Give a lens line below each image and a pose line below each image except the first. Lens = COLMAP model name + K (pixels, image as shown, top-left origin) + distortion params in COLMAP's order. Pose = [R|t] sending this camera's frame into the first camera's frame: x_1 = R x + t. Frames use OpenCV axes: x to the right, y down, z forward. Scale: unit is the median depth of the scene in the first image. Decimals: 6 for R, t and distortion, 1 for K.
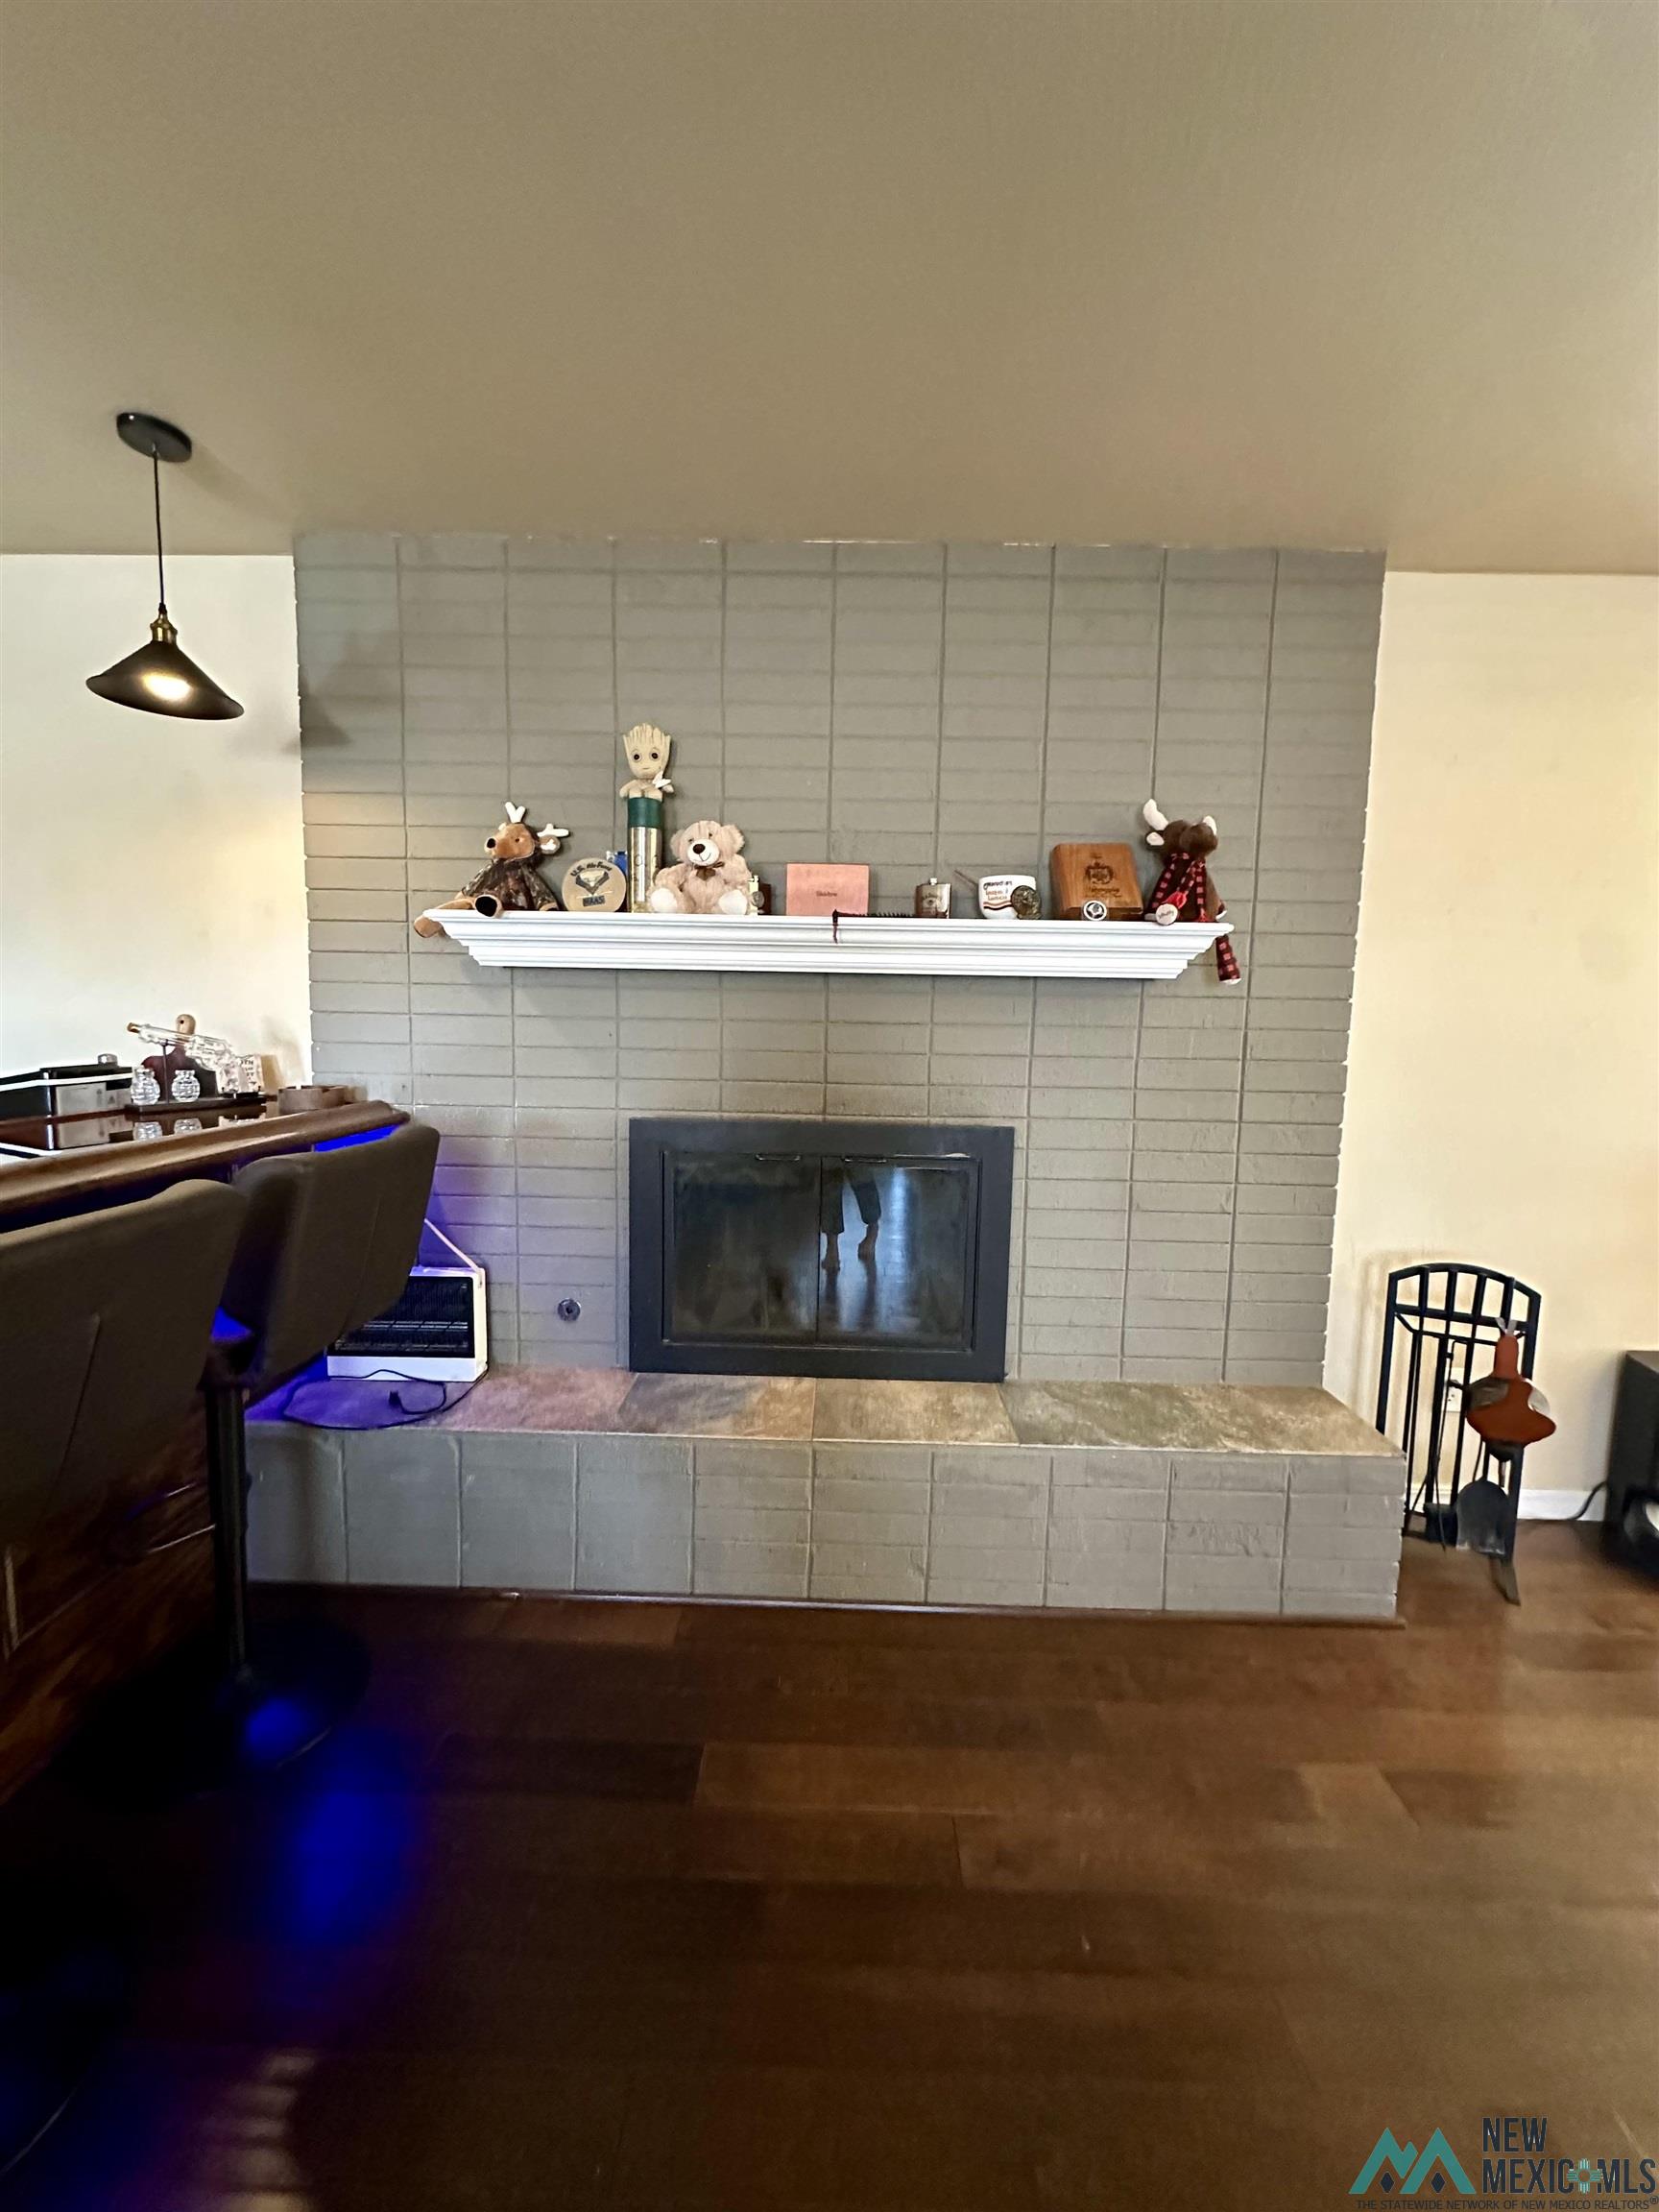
lens RADIAL K [[873.5, 0, 829.5], [0, 873.5, 1106.0], [0, 0, 1]] dist [-0.016737, 0.000131]
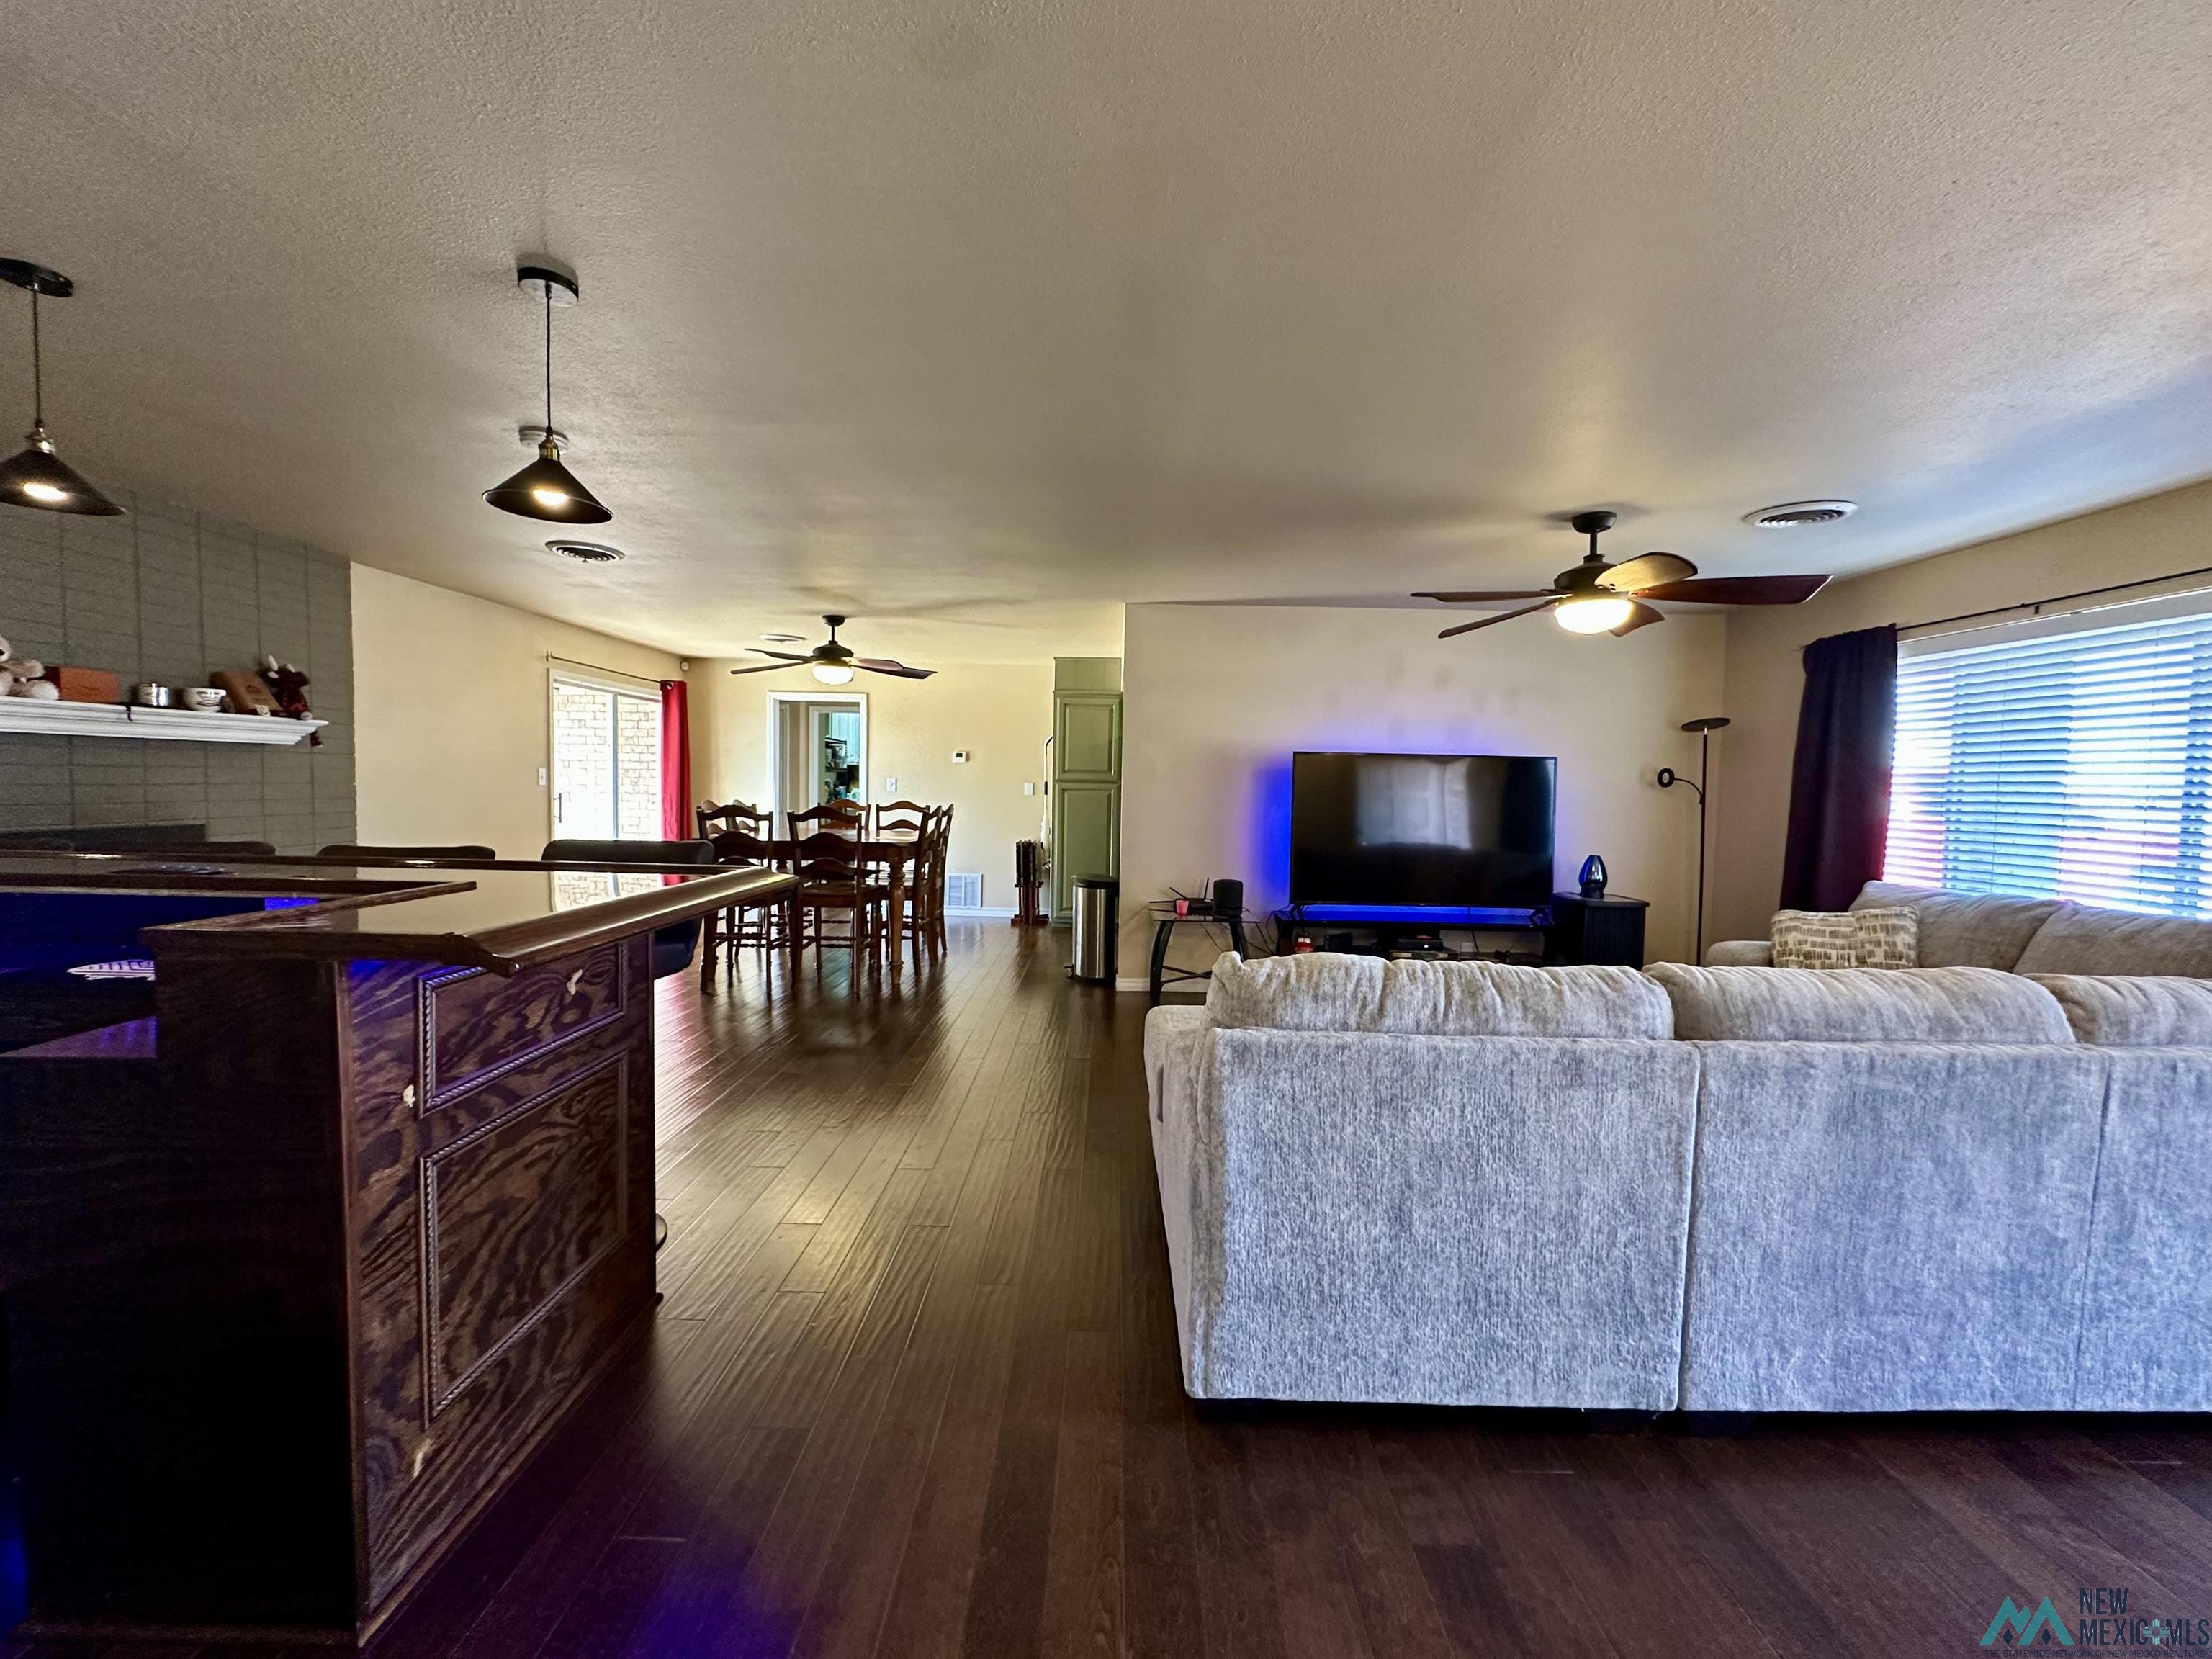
lens RADIAL K [[886.3, 0, 1106.0], [0, 886.3, 829.5], [0, 0, 1]] dist [-0.001629, 0.000495]
pose [[-0.005362, -0.073747, 0.997263, -1.672604], [0.079331, 0.994102, 0.073940, 0.050072], [-0.996834, 0.079510, 0.000520, -0.876908]]
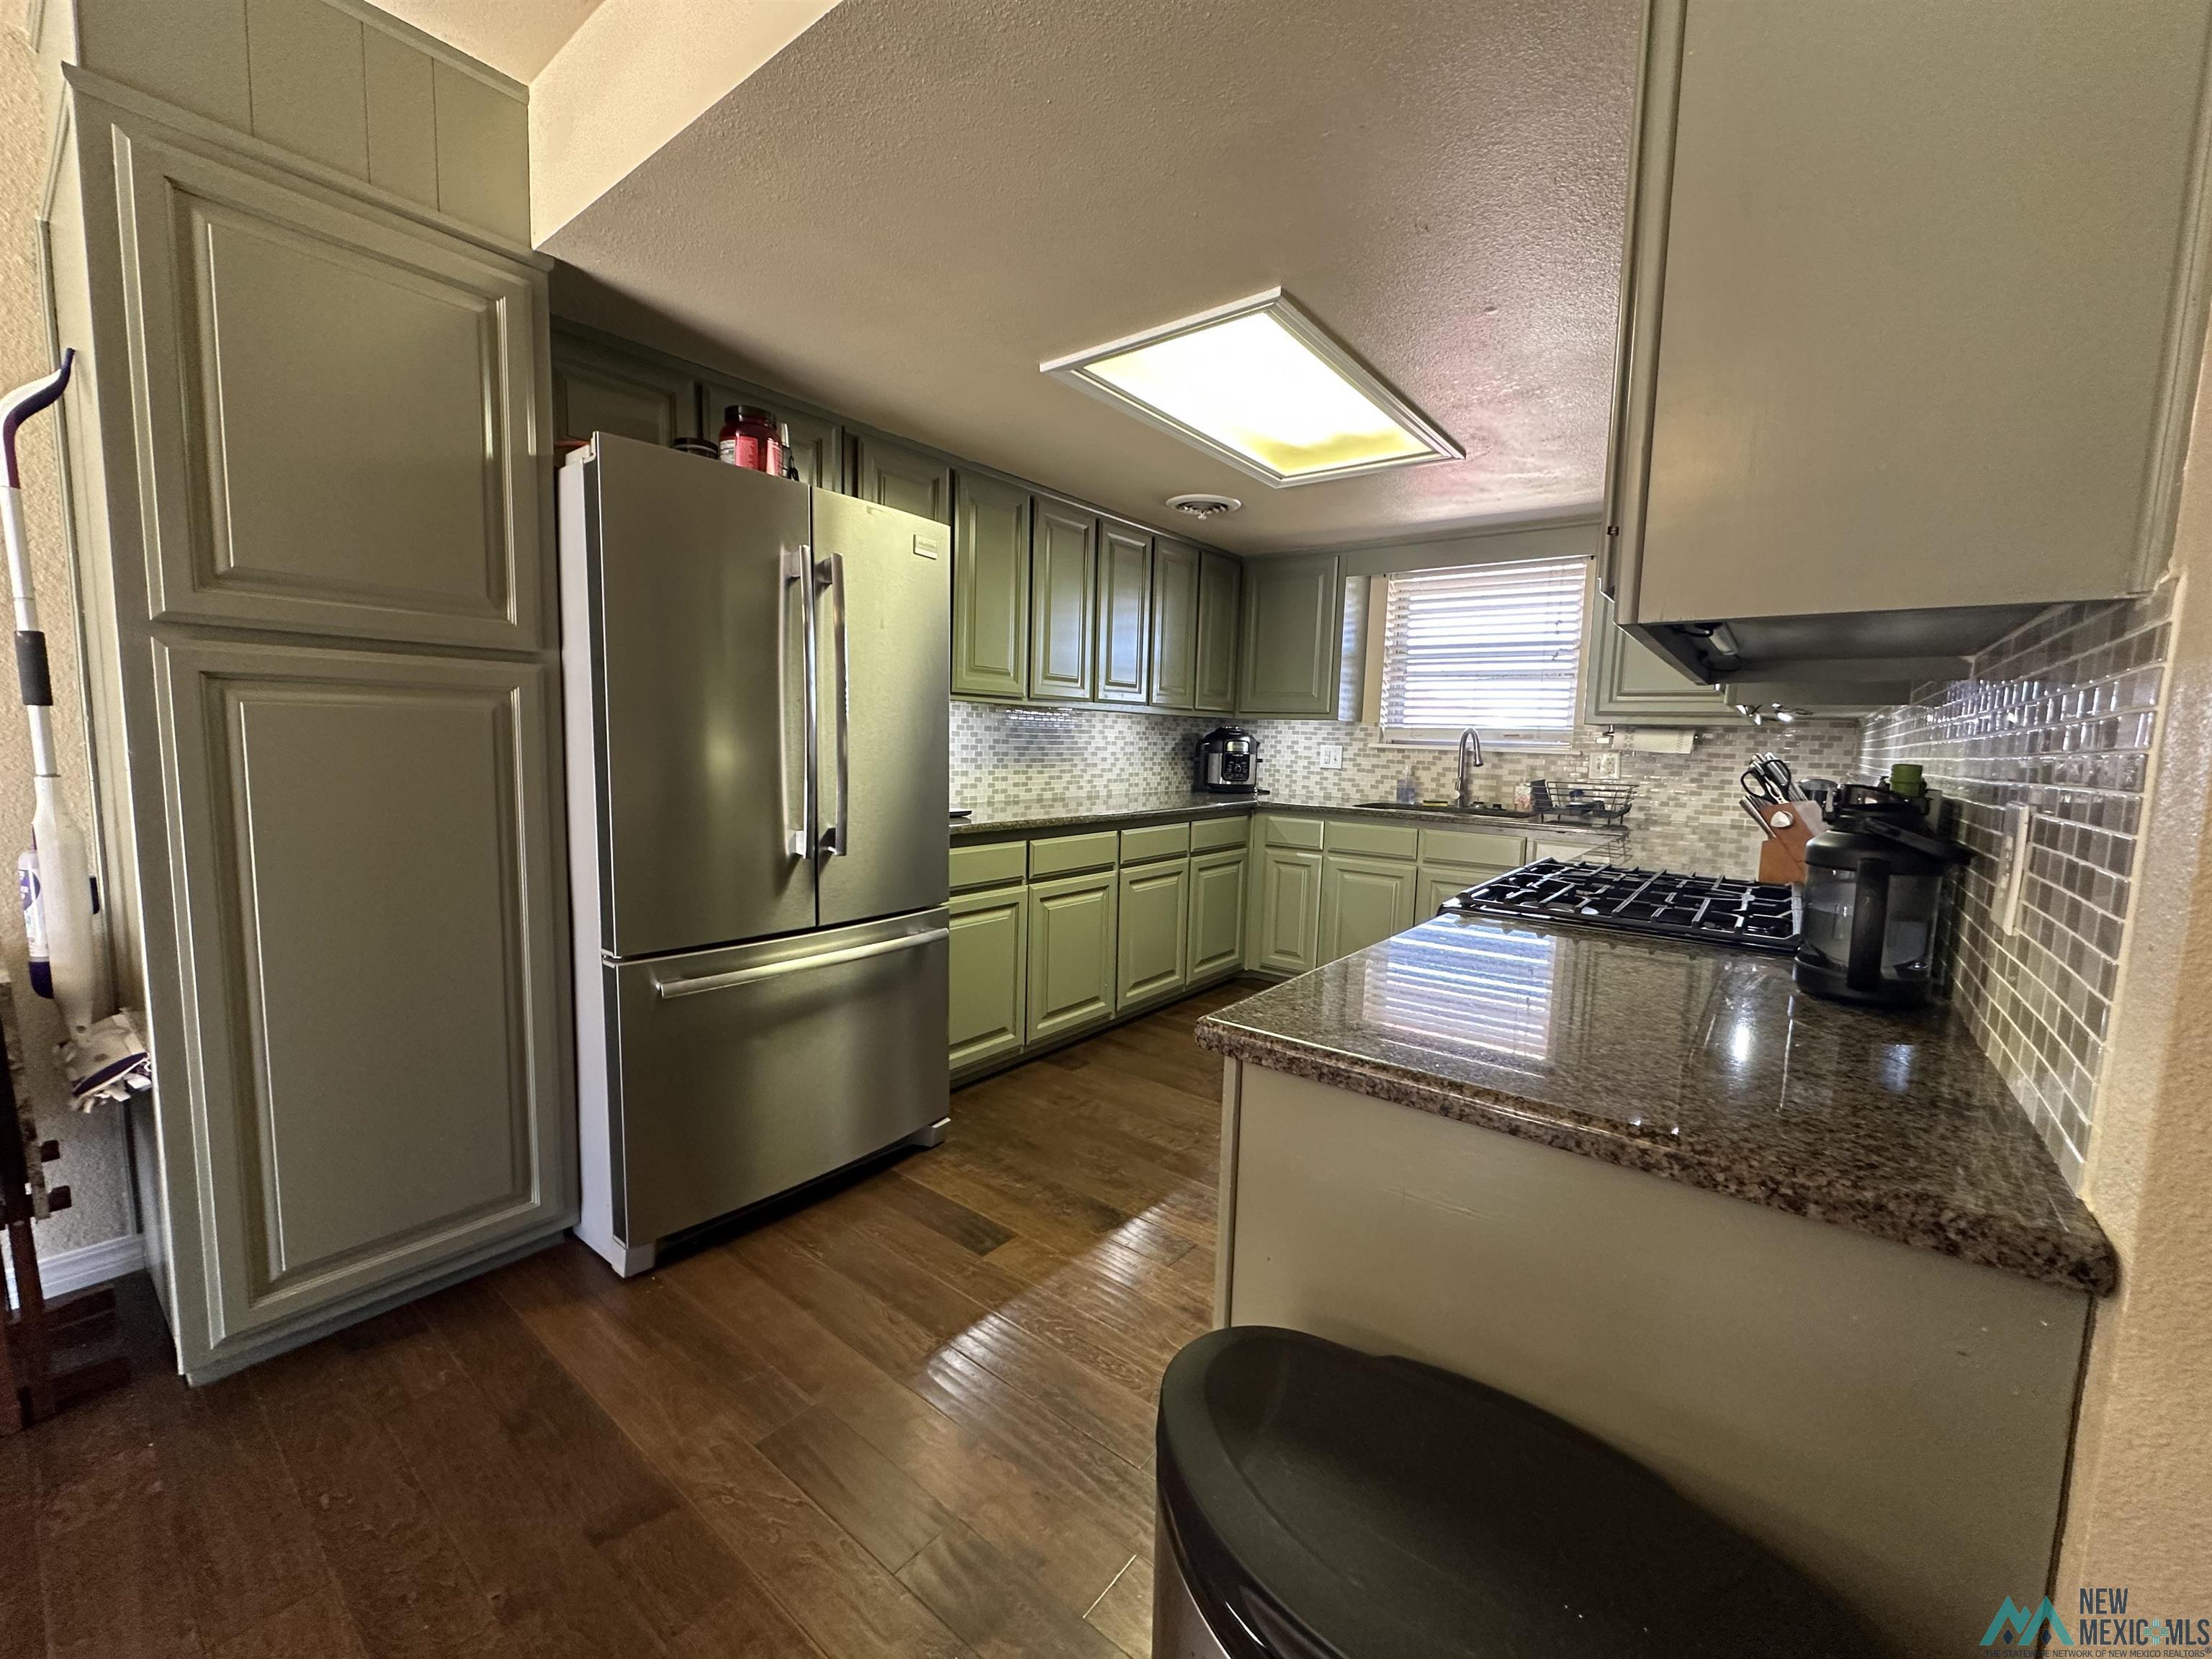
lens RADIAL K [[886.3, 0, 1106.0], [0, 886.3, 829.5], [0, 0, 1]] dist [-0.001629, 0.000495]
pose [[-0.795047, -0.108496, 0.596765, 1.133251], [0.013622, 0.980430, 0.196397, 0.137631], [-0.606394, 0.164274, -0.778010, -0.570880]]
